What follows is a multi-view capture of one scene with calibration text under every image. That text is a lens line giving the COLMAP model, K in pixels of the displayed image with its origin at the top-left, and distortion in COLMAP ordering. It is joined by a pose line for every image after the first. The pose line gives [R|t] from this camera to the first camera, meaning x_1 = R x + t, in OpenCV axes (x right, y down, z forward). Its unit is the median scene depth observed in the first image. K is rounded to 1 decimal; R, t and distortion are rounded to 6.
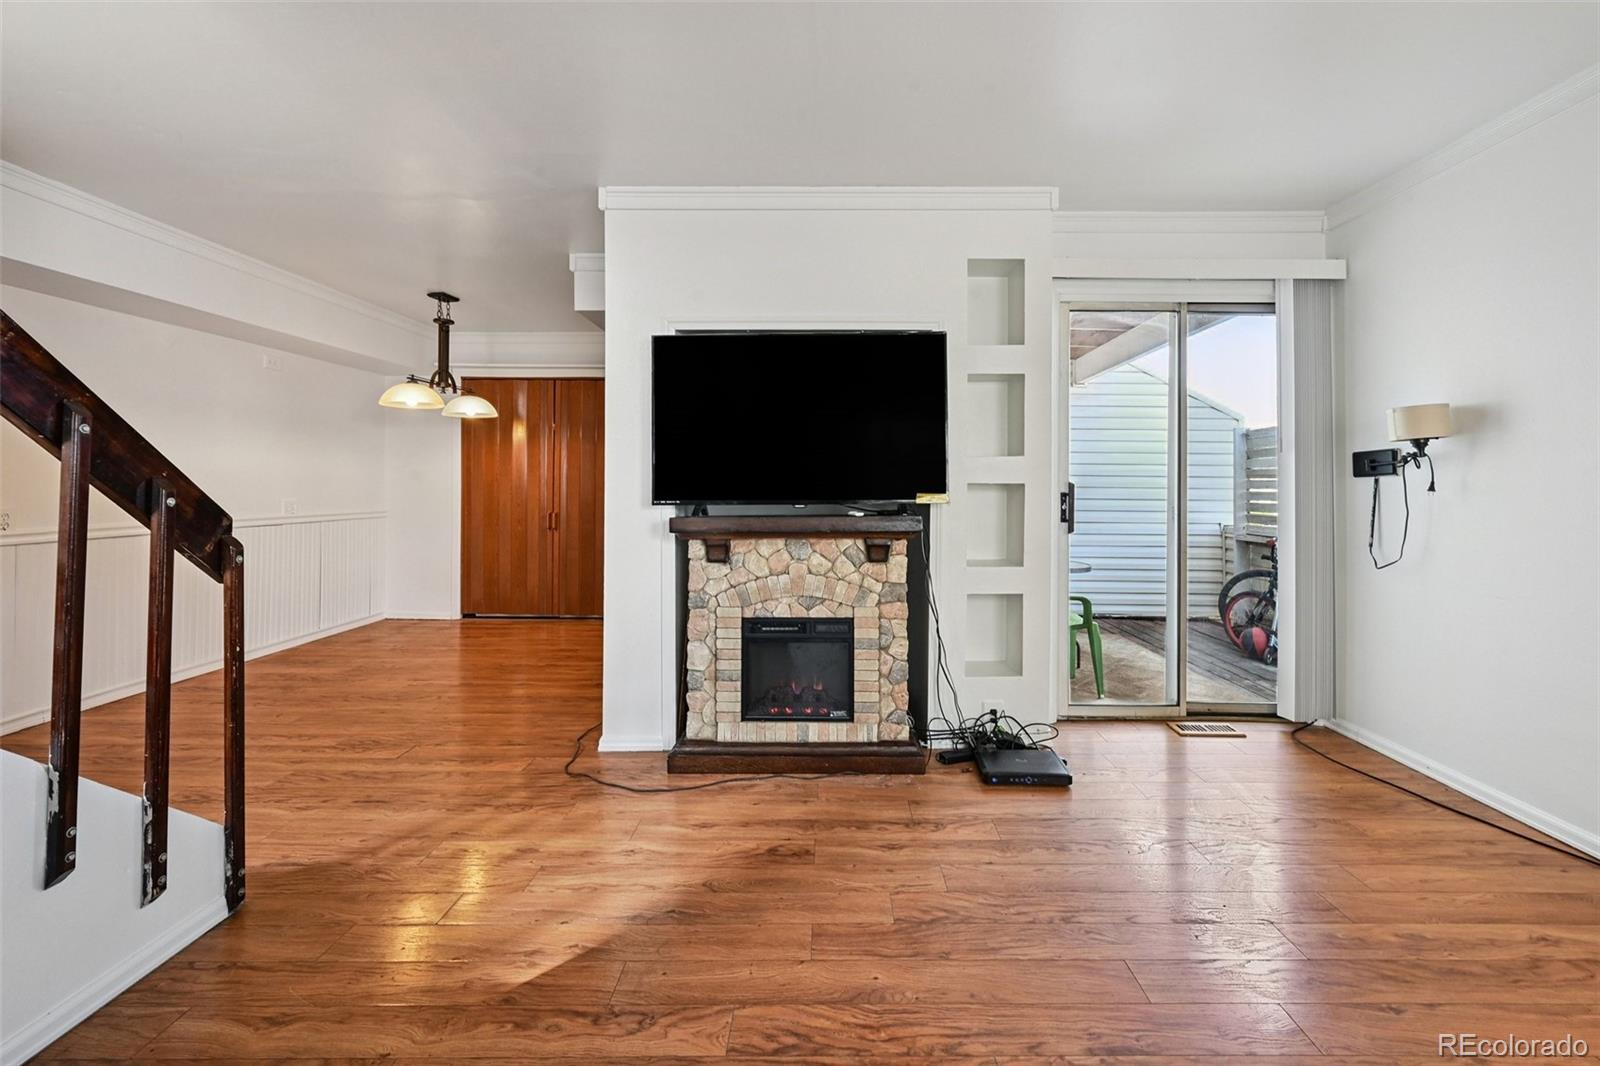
lens RADIAL K [[657.4, 0, 831.6], [0, 657.4, 480.0], [0, 0, 1]] dist [-0.000612, 0.000297]
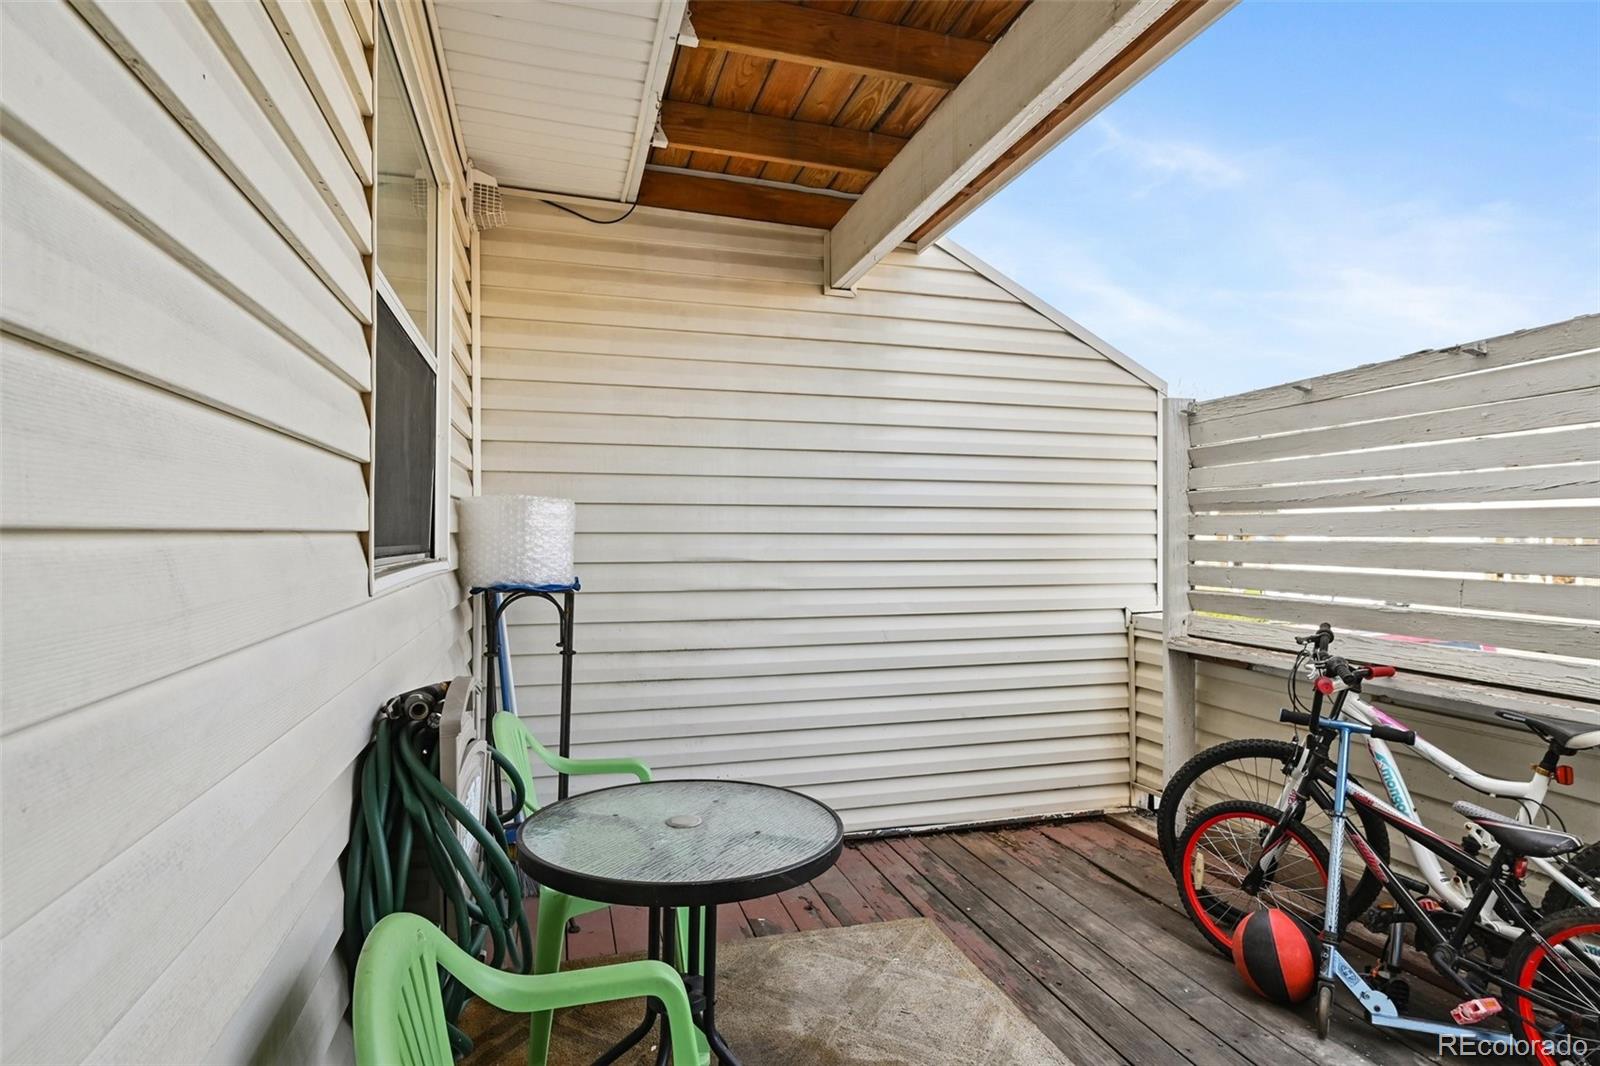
lens RADIAL K [[870.9, 0, 804.3], [0, 870.9, 532.2], [0, 0, 1]] dist [-0.001904, -0.000289]
pose [[0.959489, -0.007330, 0.281650, 0.481130], [0.004781, 0.999941, 0.009737, 0.010458], [-0.281705, -0.007996, 0.959468, 1.138696]]
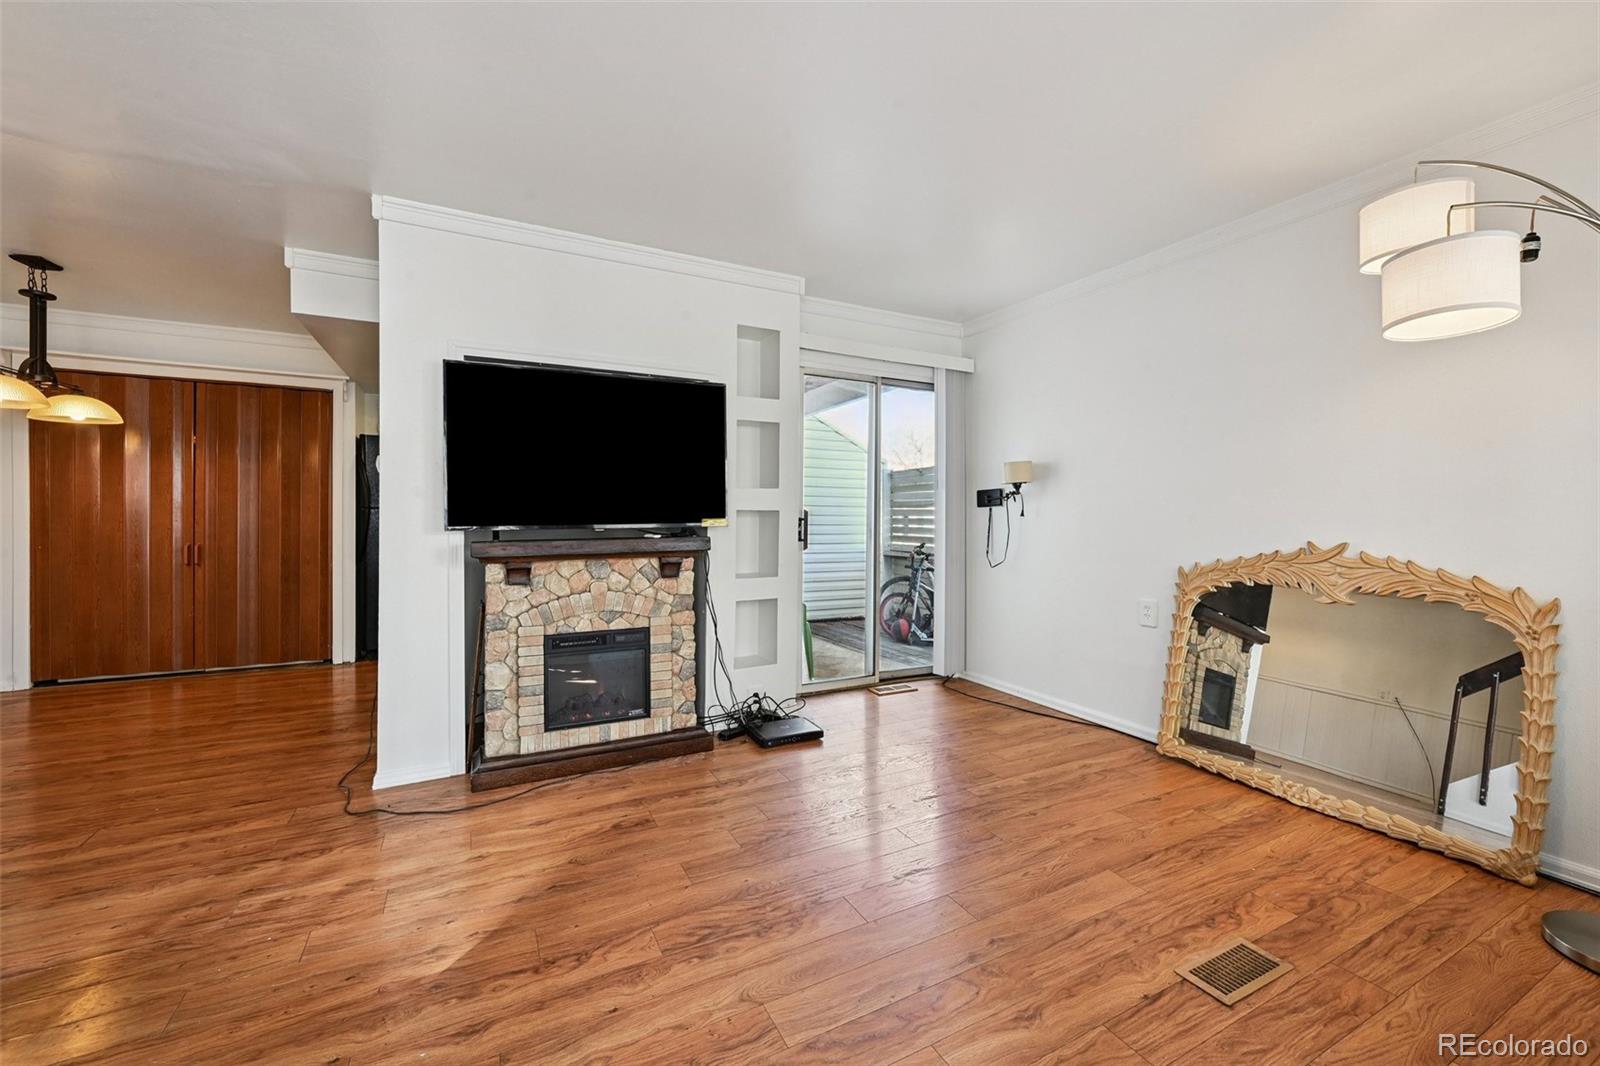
lens RADIAL K [[633.5, 0, 806.0], [0, 633.5, 517.3], [0, 0, 1]] dist [-0.001120, 0.000072]
pose [[0.886780, -0.000907, 0.462191, -0.234473], [-0.005387, 0.999910, 0.012298, 0.003609], [-0.462160, -0.013395, 0.886695, -0.102431]]
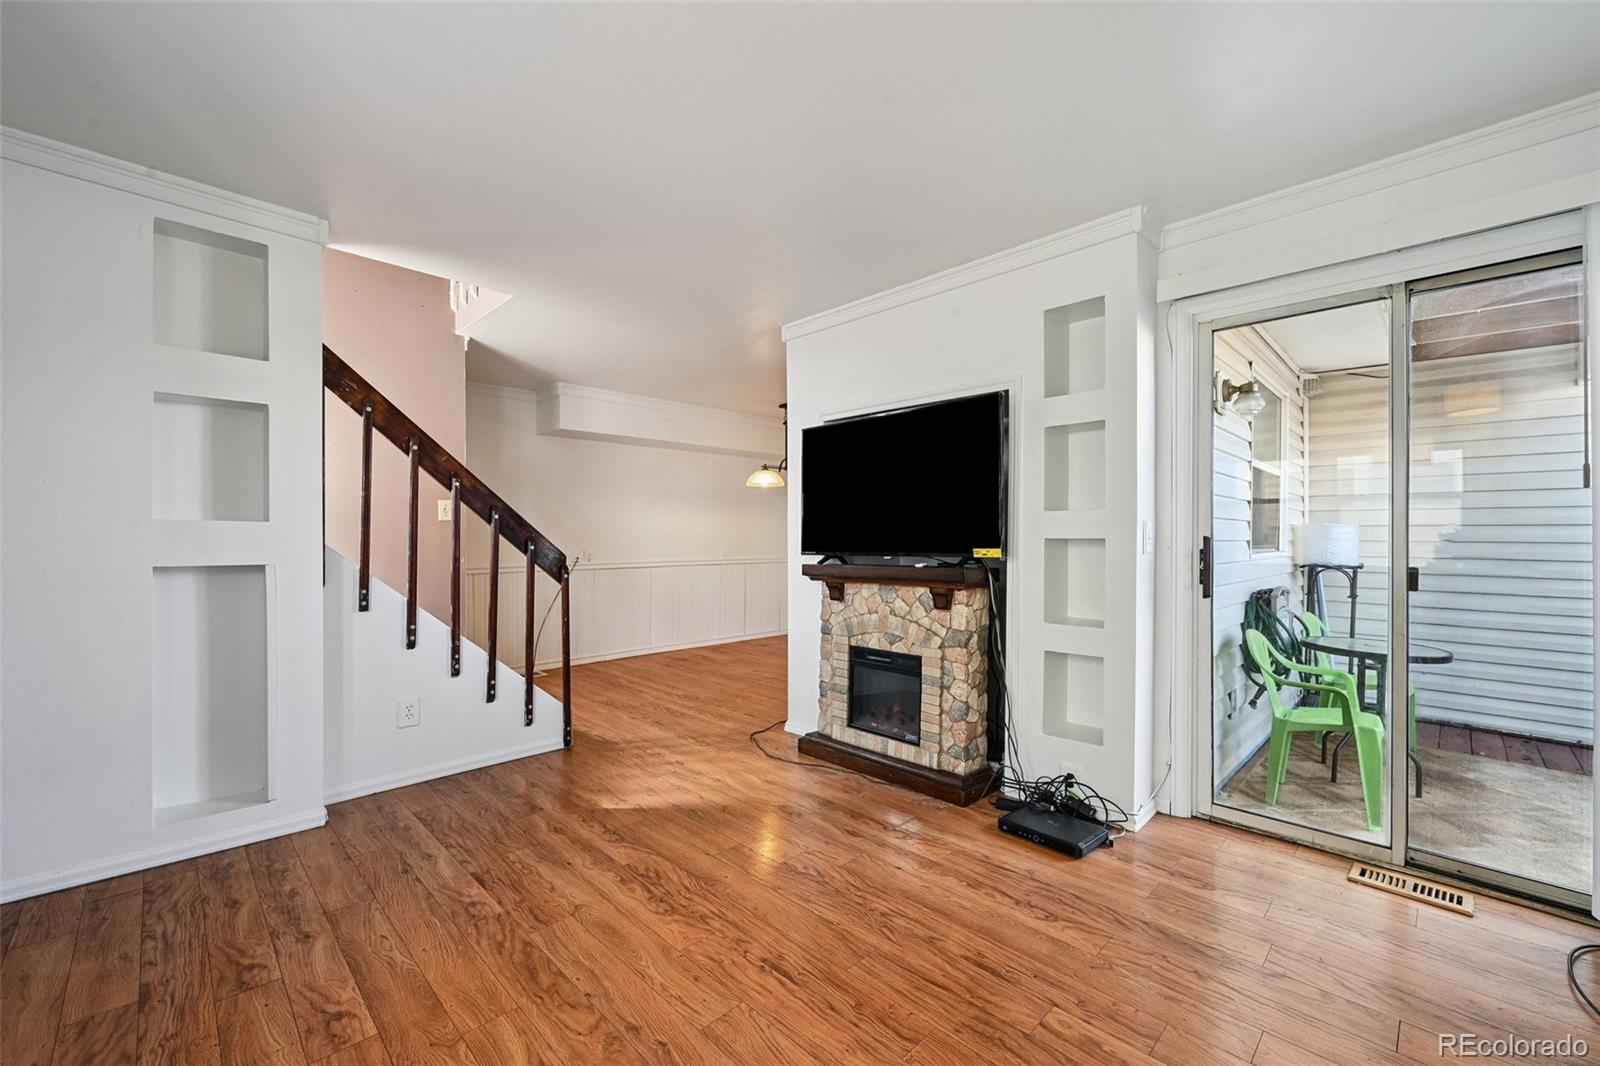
lens RADIAL K [[648.0, 0, 798.9], [0, 648.0, 536.9], [0, 0, 1]] dist [-0.001205, 0.000021]
pose [[0.704897, -0.002635, -0.709304, 0.679091], [0.006019, 0.999979, 0.002267, -0.001551], [0.709284, -0.005868, 0.704899, 0.056771]]
